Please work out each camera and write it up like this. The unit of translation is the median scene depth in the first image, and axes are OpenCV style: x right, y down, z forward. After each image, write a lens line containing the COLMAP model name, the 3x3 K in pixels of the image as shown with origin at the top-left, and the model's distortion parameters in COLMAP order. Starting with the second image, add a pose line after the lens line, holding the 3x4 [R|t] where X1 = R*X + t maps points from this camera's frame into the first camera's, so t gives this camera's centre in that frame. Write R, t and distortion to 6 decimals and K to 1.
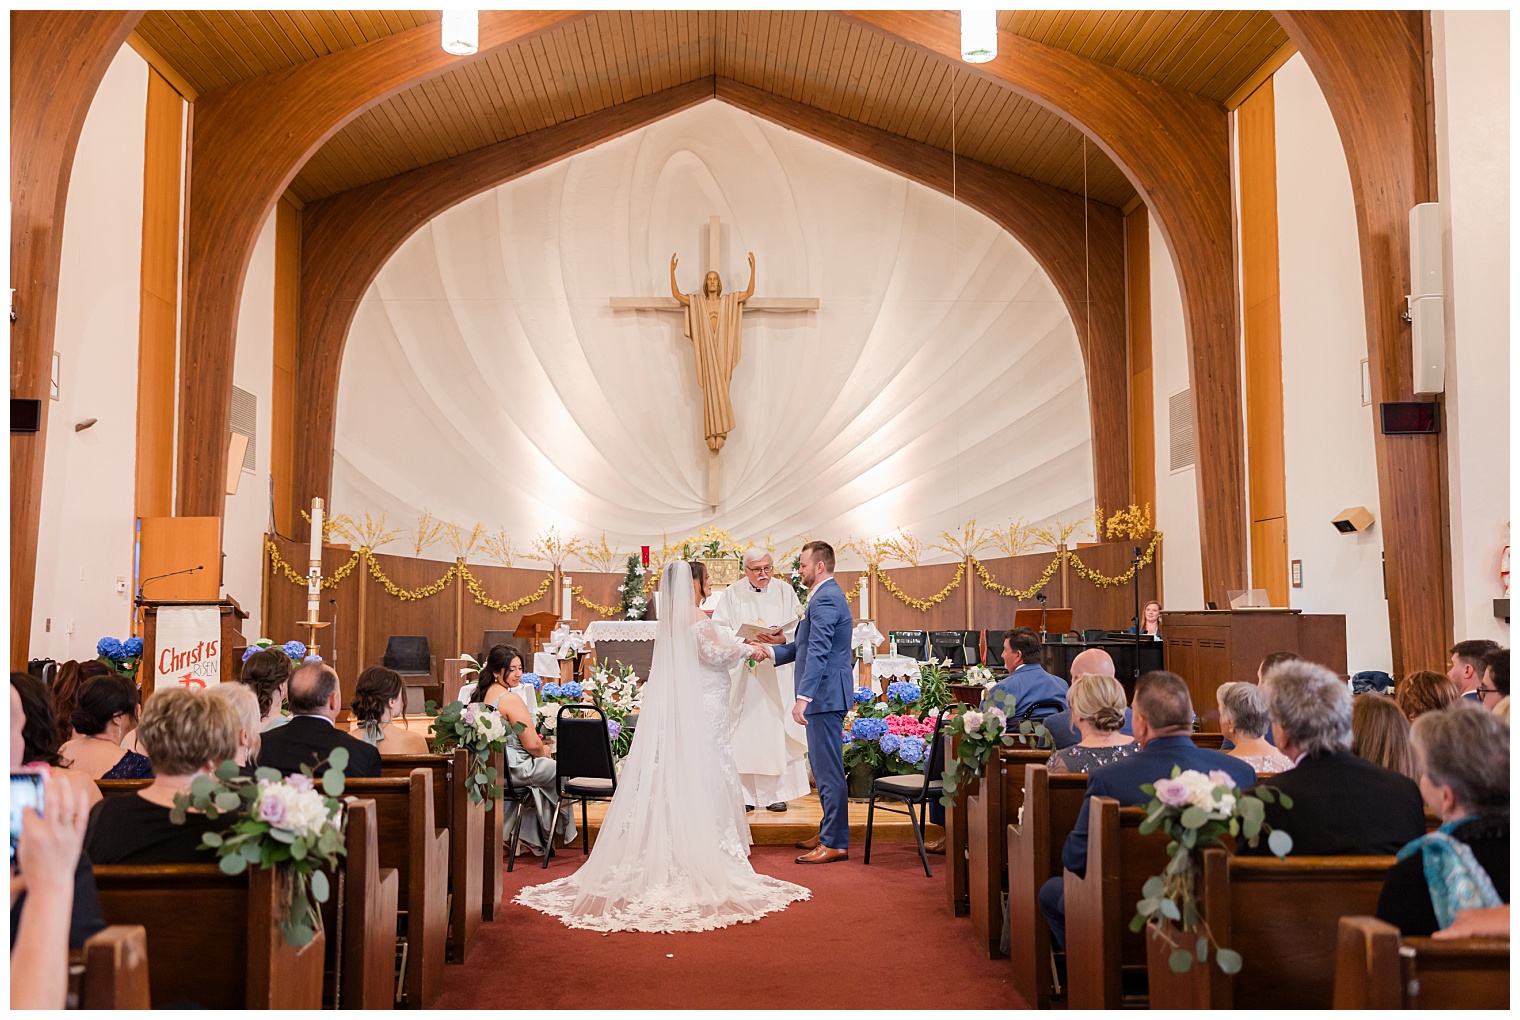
lens RADIAL K [[1382.2, 0, 760.0], [0, 1382.2, 510.0], [0, 0, 1]] dist [-0.018726, -0.000586]
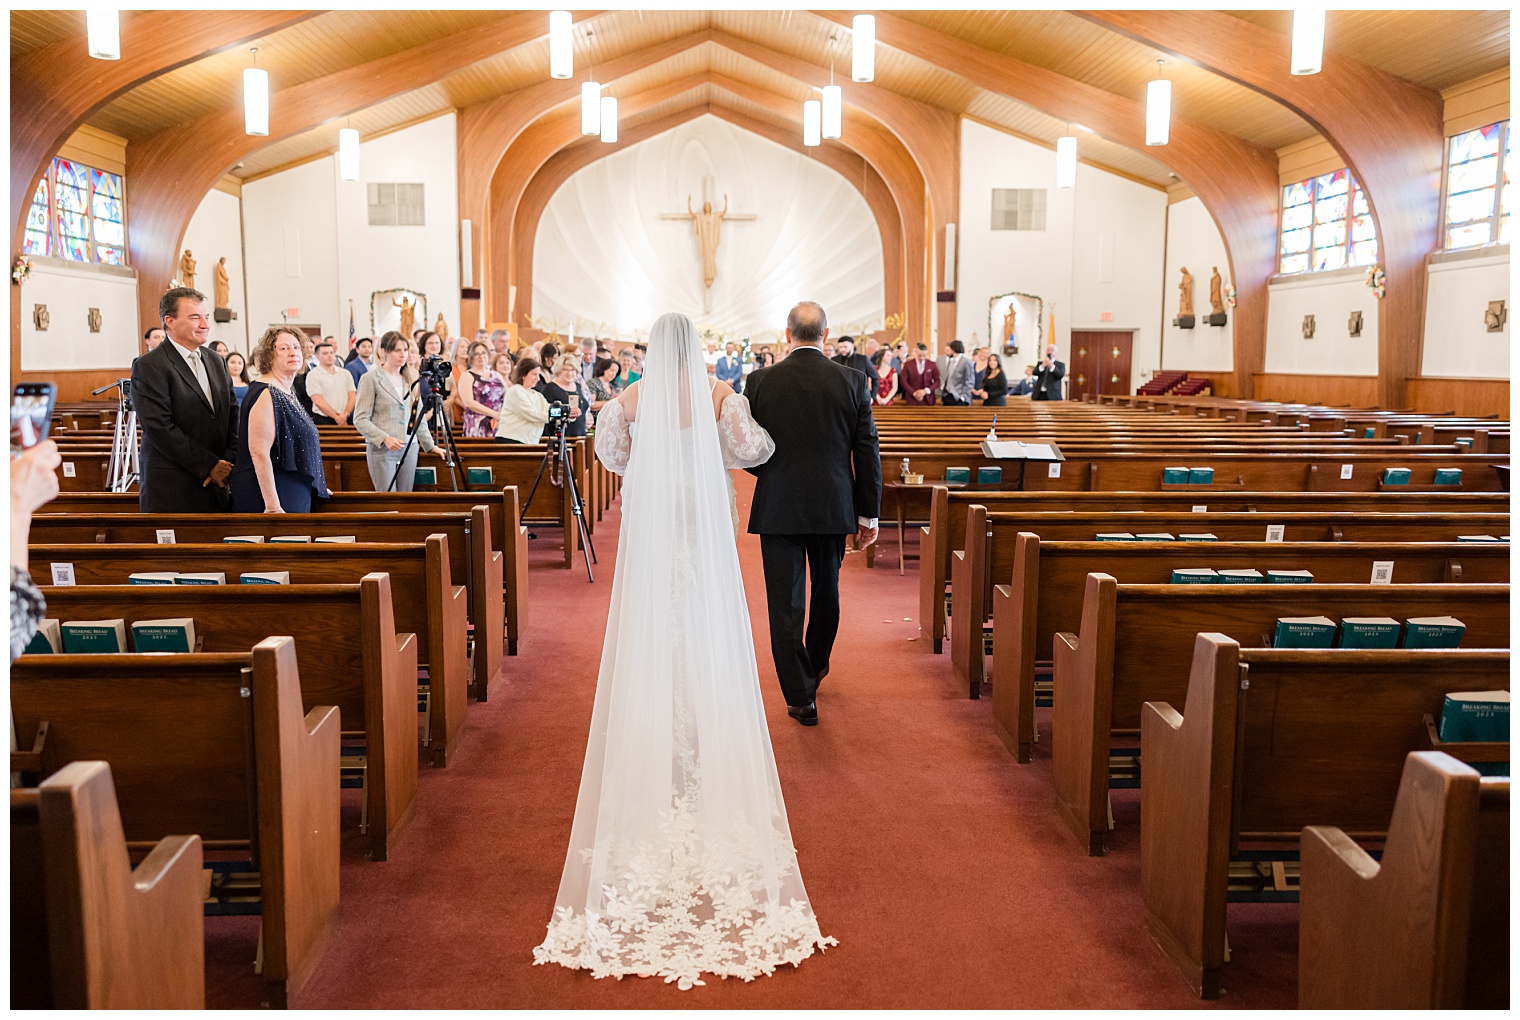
lens RADIAL K [[1382.2, 0, 760.0], [0, 1382.2, 510.0], [0, 0, 1]] dist [-0.018726, -0.000586]
pose [[0.999968, 0.006428, 0.004805, 0.039943], [-0.007195, 0.983287, 0.181922, -0.091914], [-0.003555, -0.181951, 0.983301, -1.193805]]
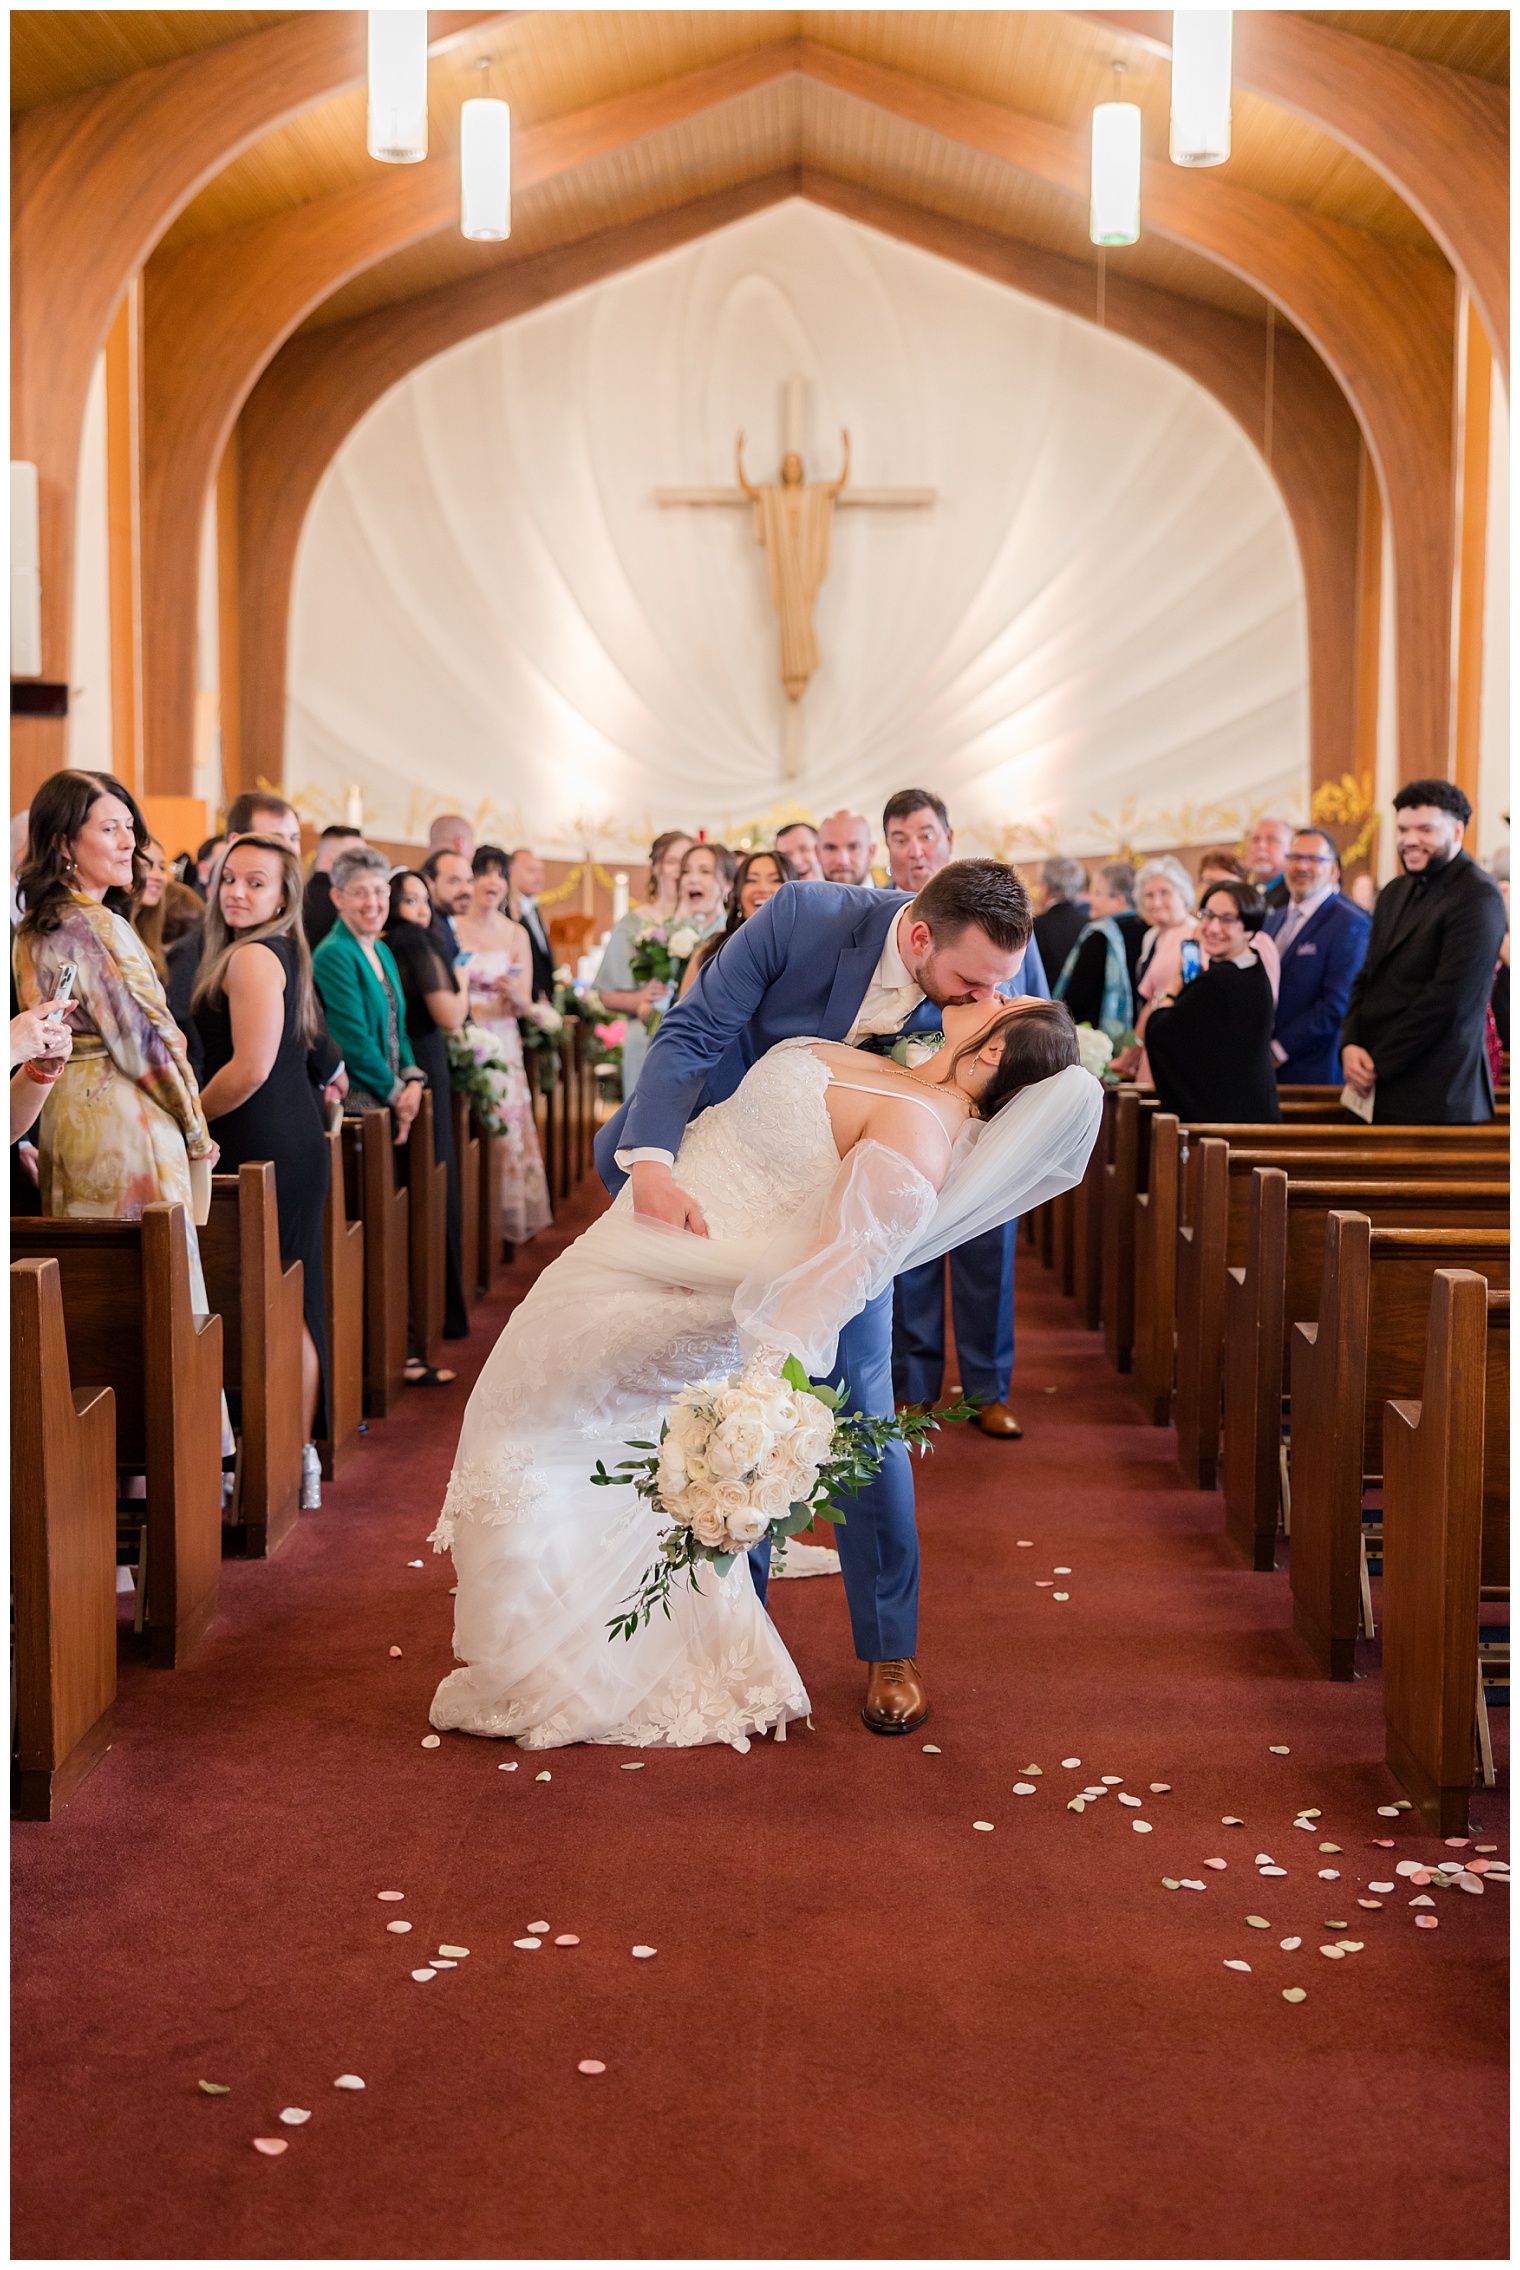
lens RADIAL K [[2900.2, 0, 760.0], [0, 2900.2, 1135.0], [0, 0, 1]] dist [0.020588, 0.027251]
pose [[0.998696, 0.012161, -0.049575, 0.029475], [-0.004667, 0.988892, 0.148562, -0.042170], [0.050831, -0.148137, 0.987660, -0.583551]]
